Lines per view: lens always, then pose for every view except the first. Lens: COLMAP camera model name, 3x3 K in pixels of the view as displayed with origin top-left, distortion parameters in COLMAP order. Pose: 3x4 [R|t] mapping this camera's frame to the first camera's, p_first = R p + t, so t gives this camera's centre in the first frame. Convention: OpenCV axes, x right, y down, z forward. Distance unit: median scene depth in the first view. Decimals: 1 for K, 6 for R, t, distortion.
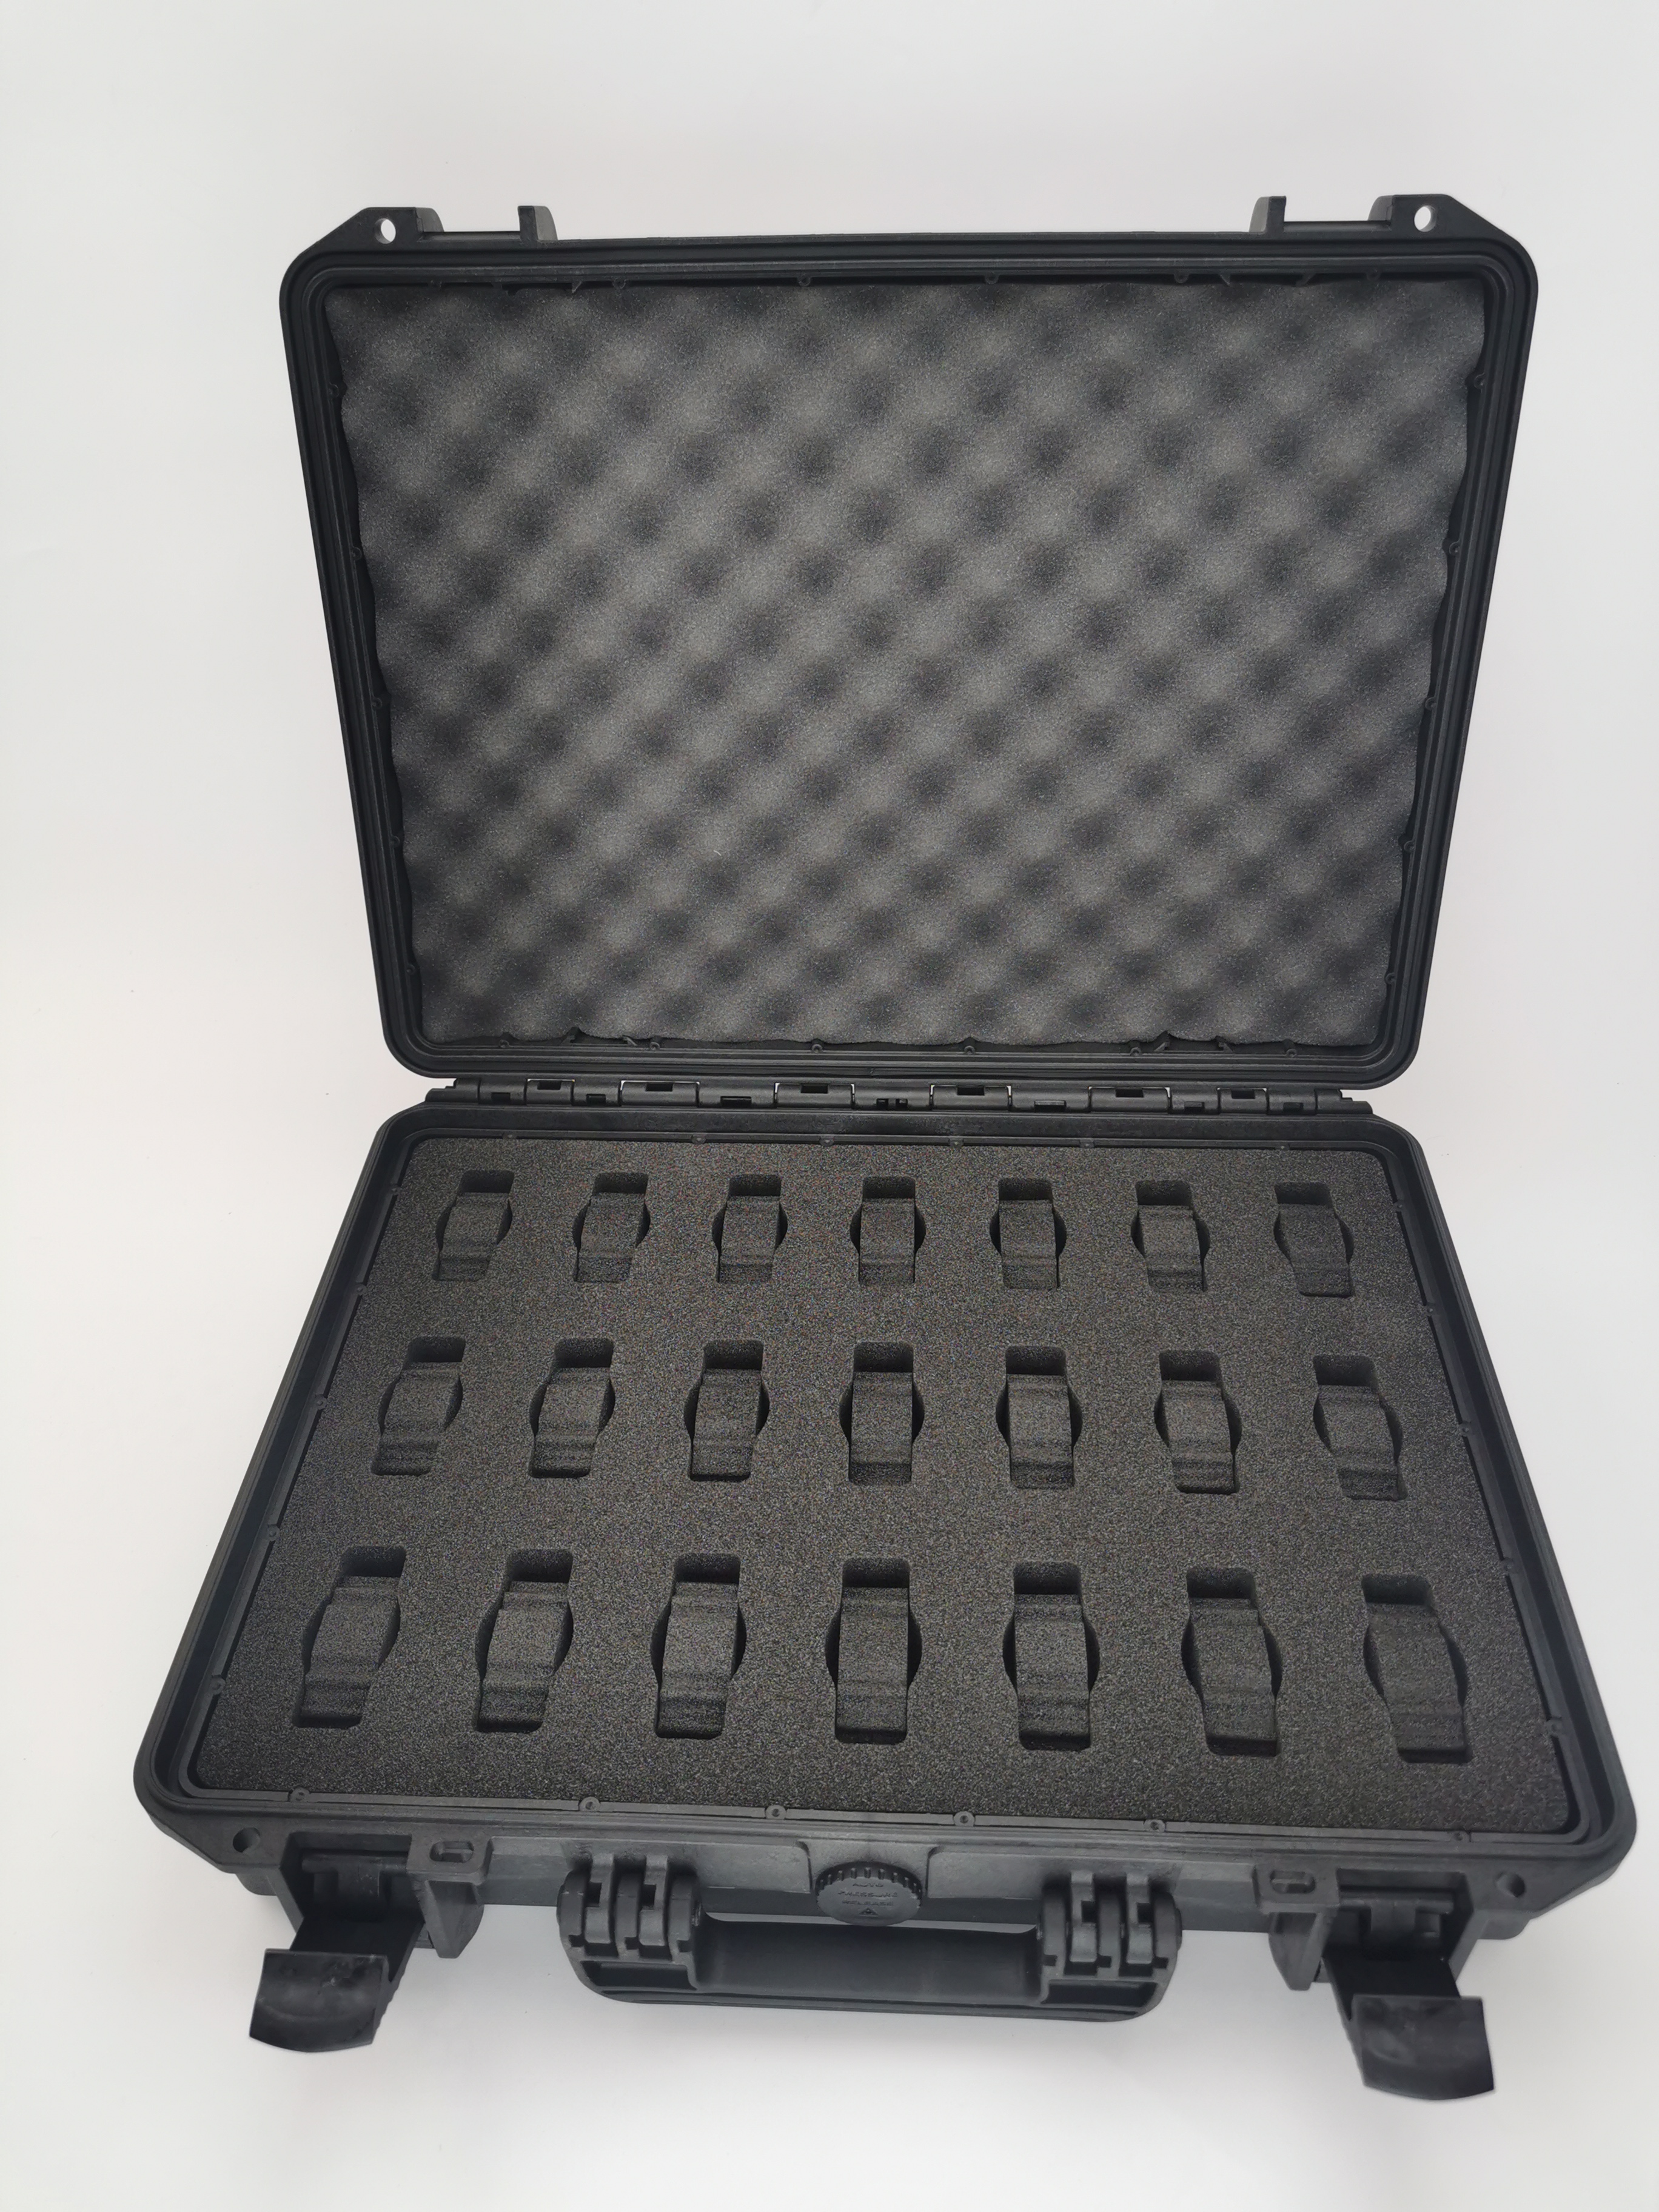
lens RADIAL K [[1733.8, 0, 829.5], [0, 1733.8, 1106.0], [0, 0, 1]] dist [0.032246, -0.063411]
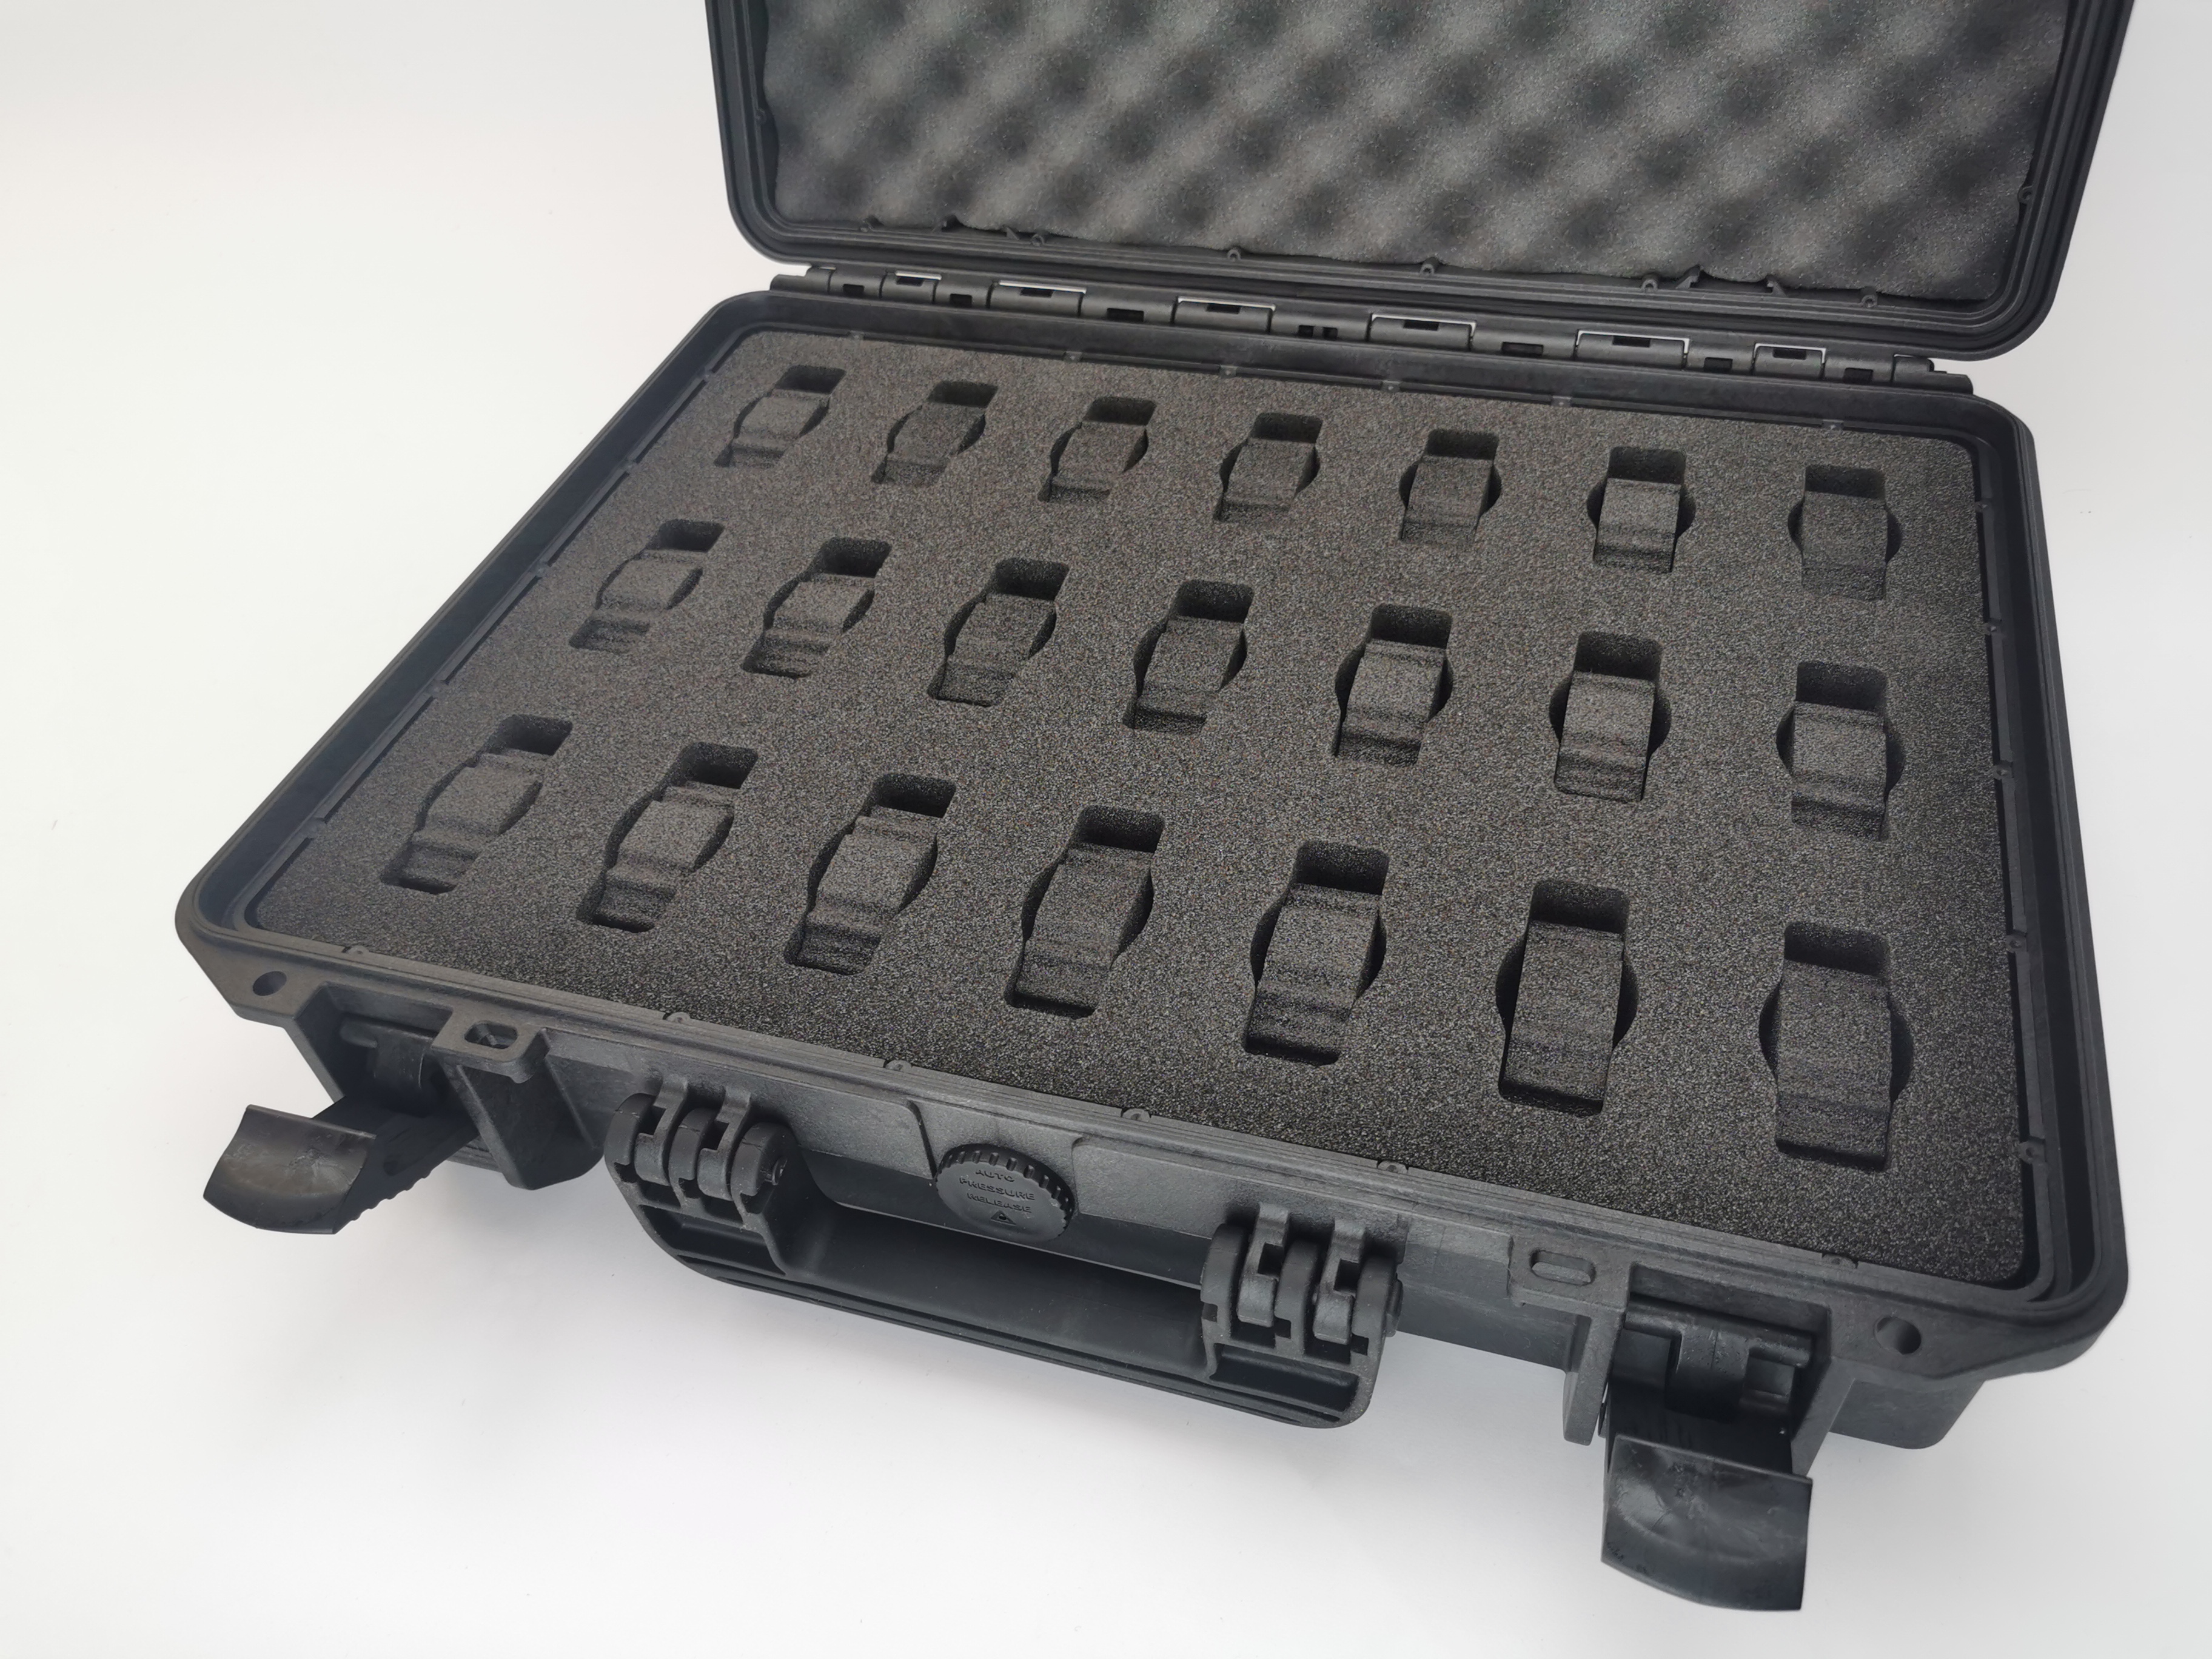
lens RADIAL K [[1733.8, 0, 1106.0], [0, 1733.8, 829.5], [0, 0, 1]] dist [0.032246, -0.063411]
pose [[0.968661, 0.140042, -0.205144, 0.172932], [-0.118640, 0.986463, 0.113209, 0.181219], [0.218221, -0.085323, 0.972162, 0.255031]]
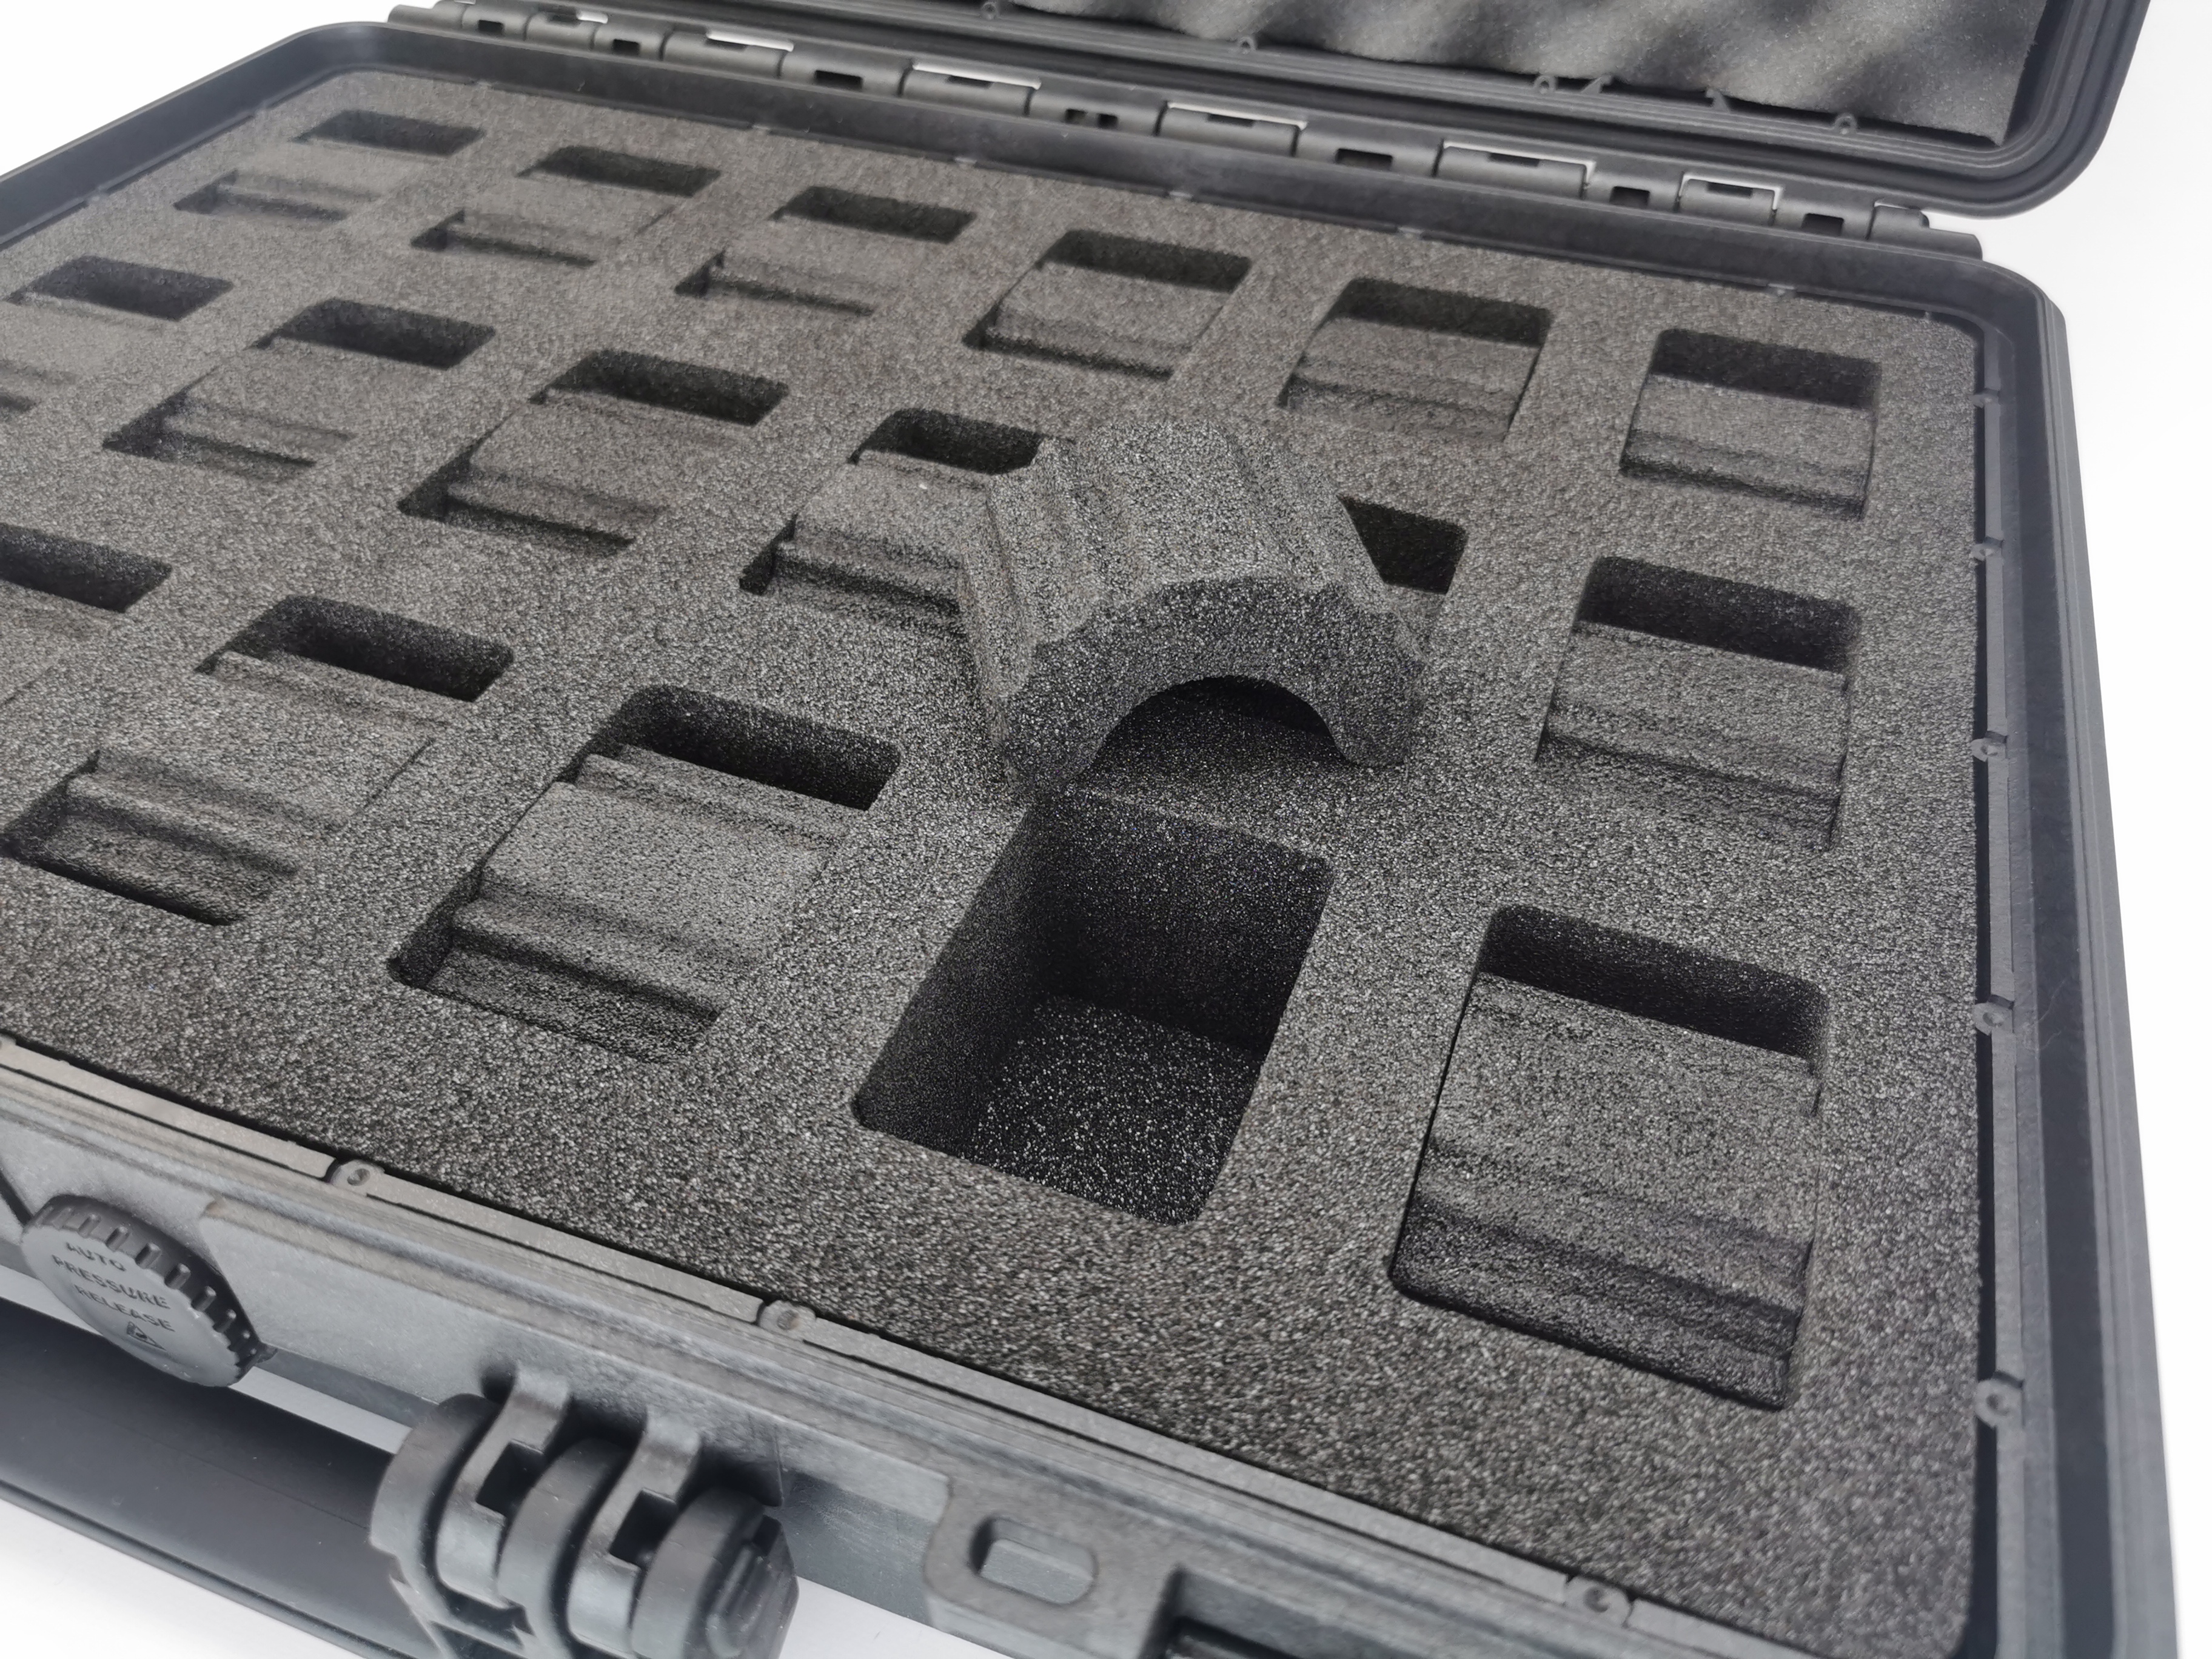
lens RADIAL K [[1757.7, 0, 1106.0], [0, 1757.7, 829.5], [0, 0, 1]] dist [0.027727, -0.083502]
pose [[0.954009, 0.224914, -0.198193, 0.261987], [-0.216464, 0.974216, 0.063604, 0.235912], [0.207389, -0.017777, 0.978097, 0.560760]]
